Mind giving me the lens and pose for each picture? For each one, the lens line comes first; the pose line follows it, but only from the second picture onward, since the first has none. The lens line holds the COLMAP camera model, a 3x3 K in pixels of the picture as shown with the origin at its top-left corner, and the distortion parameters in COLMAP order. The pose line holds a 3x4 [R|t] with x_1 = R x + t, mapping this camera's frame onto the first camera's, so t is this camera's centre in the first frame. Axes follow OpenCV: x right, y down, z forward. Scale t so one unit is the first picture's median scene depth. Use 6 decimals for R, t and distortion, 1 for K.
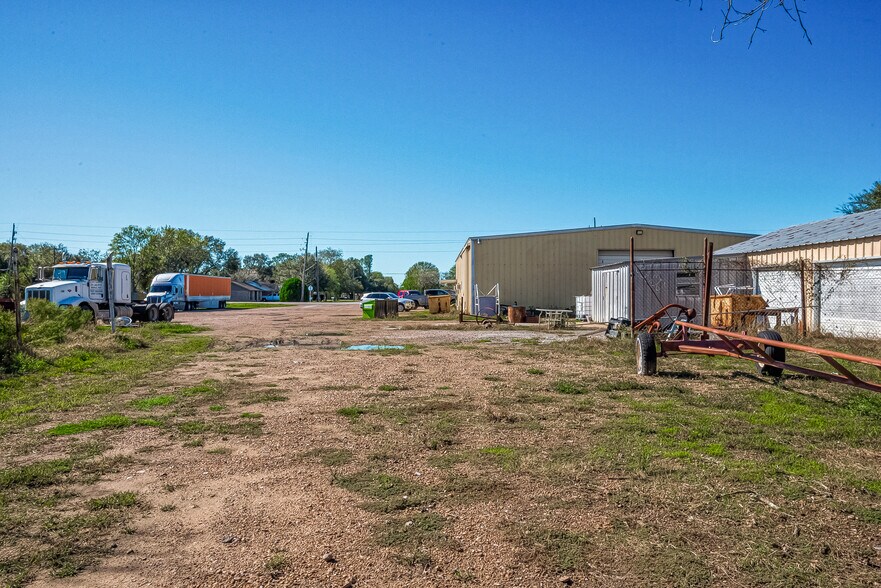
lens RADIAL K [[646.7, 0, 440.5], [0, 646.7, 294.0], [0, 0, 1]] dist [-0.004999, -0.001914]
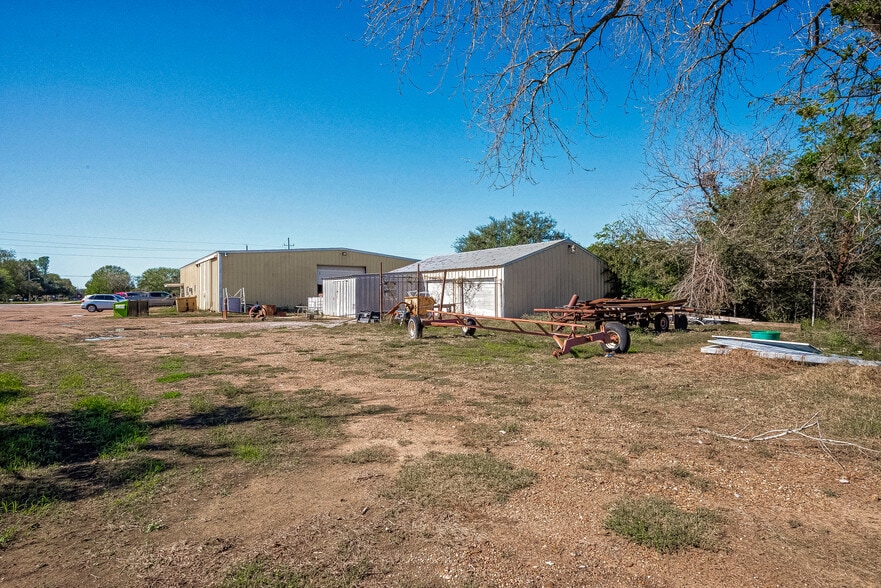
lens RADIAL K [[646.7, 0, 440.5], [0, 646.7, 294.0], [0, 0, 1]] dist [-0.004999, -0.001914]
pose [[0.771415, 0.003268, 0.636324, -0.432969], [-0.001147, 0.999992, -0.003745, 0.001108], [-0.636331, 0.002159, 0.771413, -0.259091]]
